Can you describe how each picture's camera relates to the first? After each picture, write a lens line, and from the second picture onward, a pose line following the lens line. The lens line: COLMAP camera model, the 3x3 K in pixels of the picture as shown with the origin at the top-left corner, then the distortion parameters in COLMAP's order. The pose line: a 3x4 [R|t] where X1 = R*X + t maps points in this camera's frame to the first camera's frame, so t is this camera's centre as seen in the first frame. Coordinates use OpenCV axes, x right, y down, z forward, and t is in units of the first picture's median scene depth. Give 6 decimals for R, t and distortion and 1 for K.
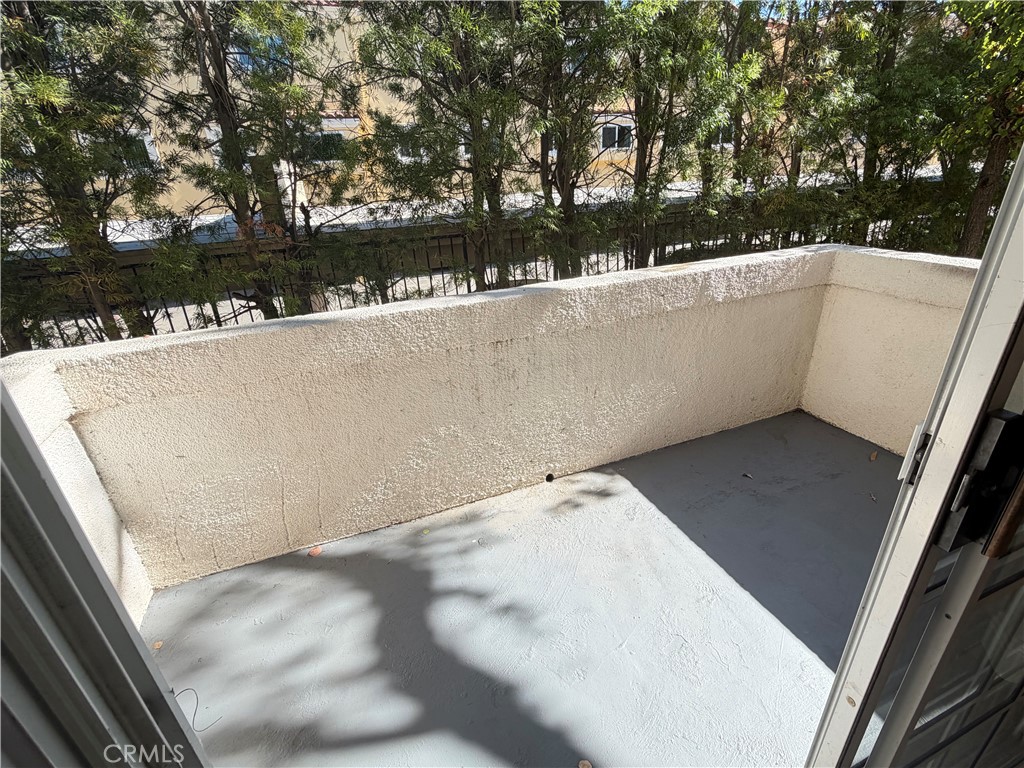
lens RADIAL K [[473.3, 0, 512.9], [0, 473.3, 381.5], [0, 0, 1]] dist [0.002020, 0.003120]
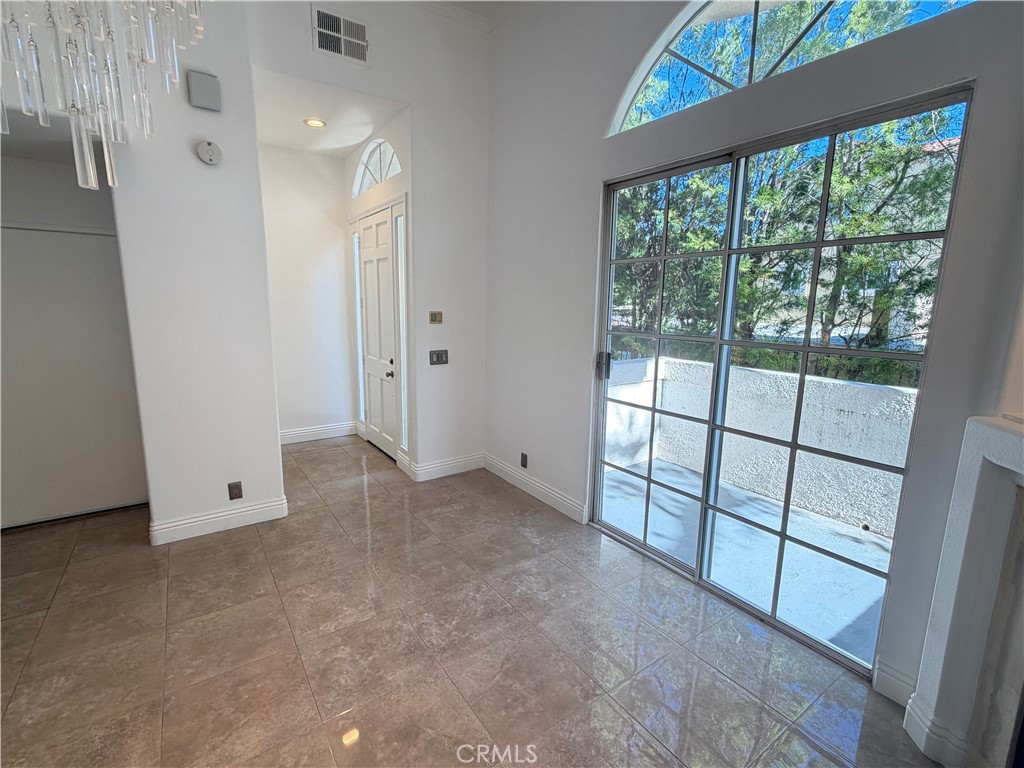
lens RADIAL K [[473.3, 0, 513.3], [0, 473.3, 382.8], [0, 0, 1]] dist [0.002020, 0.003120]
pose [[0.234509, 0.212158, -0.948680, 1.204350], [-0.424167, 0.900426, 0.096515, 0.149640], [0.874693, 0.379766, 0.301148, -0.507218]]
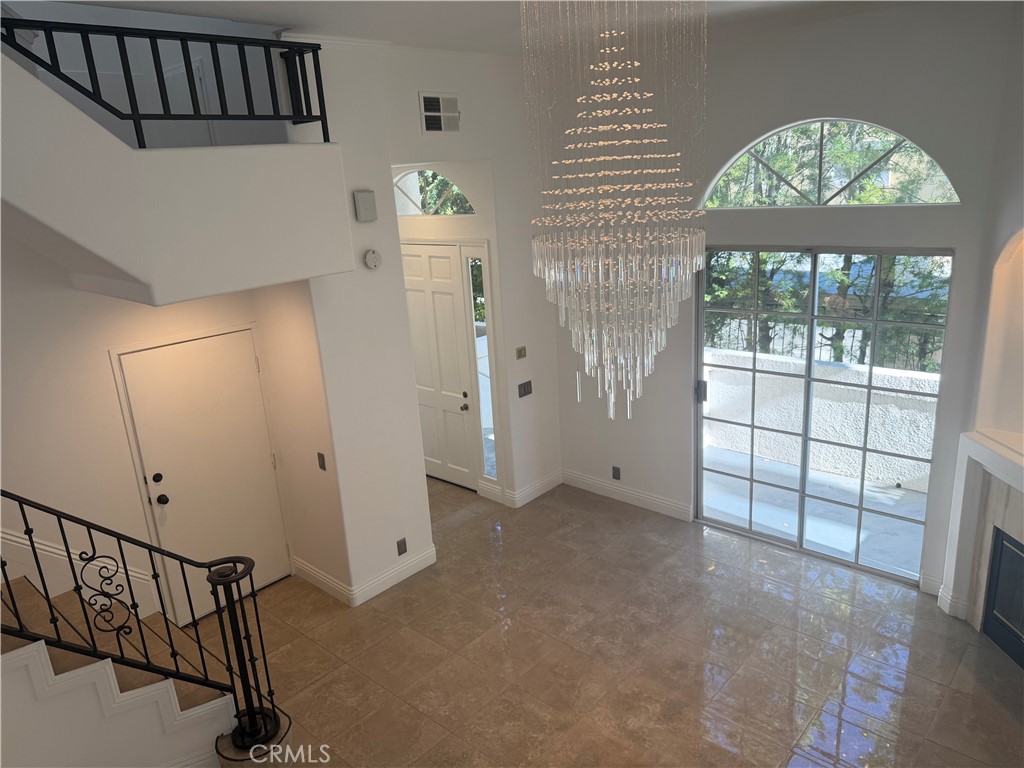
lens RADIAL K [[724.7, 0, 509.5], [0, 724.7, 387.1], [0, 0, 1]] dist [0.025843, -0.024021]
pose [[0.447728, 0.269840, -0.852482, 2.230432], [-0.329046, 0.936200, 0.123523, -0.074118], [0.831426, 0.225201, 0.507953, -2.609820]]
